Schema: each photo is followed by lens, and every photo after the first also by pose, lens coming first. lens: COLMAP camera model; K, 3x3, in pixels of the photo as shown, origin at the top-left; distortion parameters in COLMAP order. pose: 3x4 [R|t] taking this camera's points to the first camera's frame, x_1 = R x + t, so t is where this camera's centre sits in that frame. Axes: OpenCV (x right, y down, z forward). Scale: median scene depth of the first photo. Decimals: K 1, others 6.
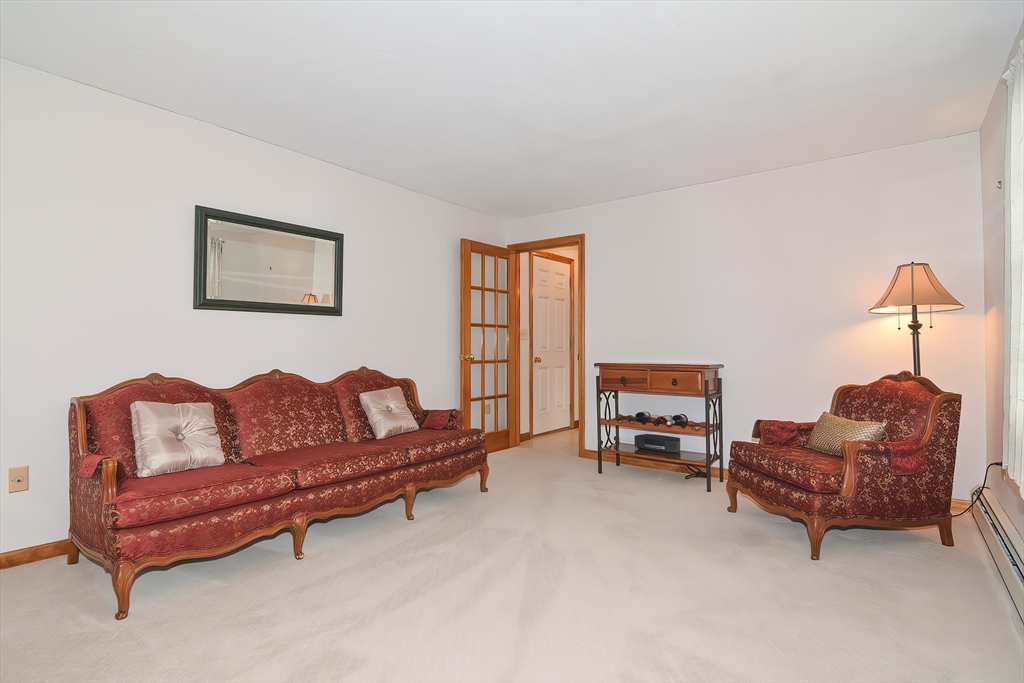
lens RADIAL K [[498.7, 0, 509.8], [0, 498.7, 337.8], [0, 0, 1]] dist [0.004201, -0.001024]
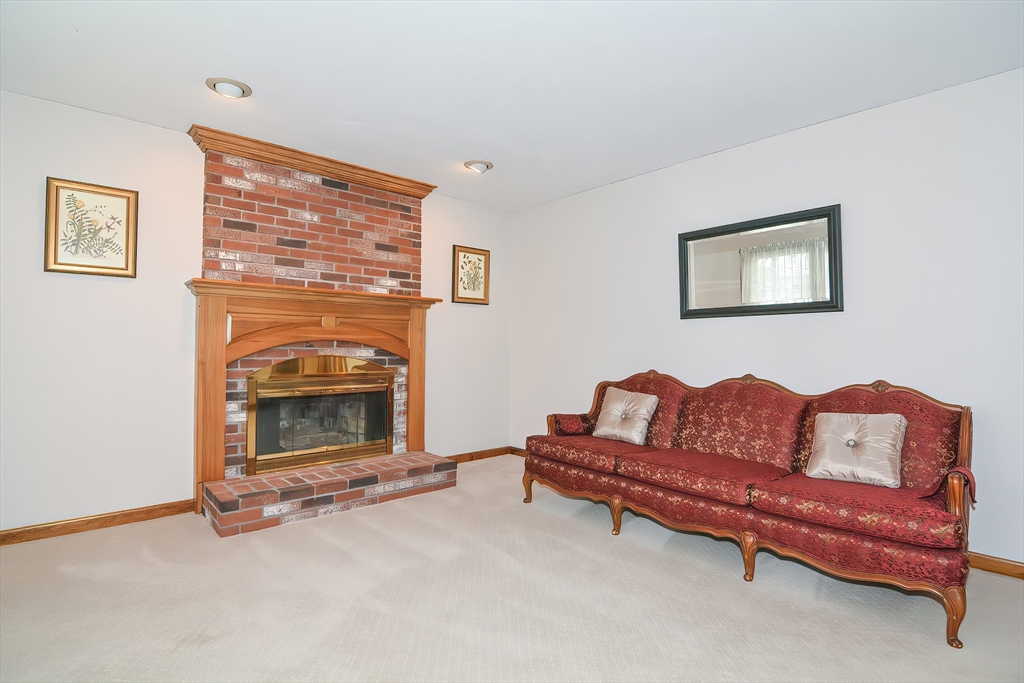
lens RADIAL K [[498.7, 0, 509.8], [0, 498.7, 337.8], [0, 0, 1]] dist [0.004201, -0.001024]
pose [[-0.178205, -0.025731, -0.983657, 0.613375], [0.005065, 0.999621, -0.027067, 0.017560], [0.983980, -0.009805, -0.178007, 0.785658]]
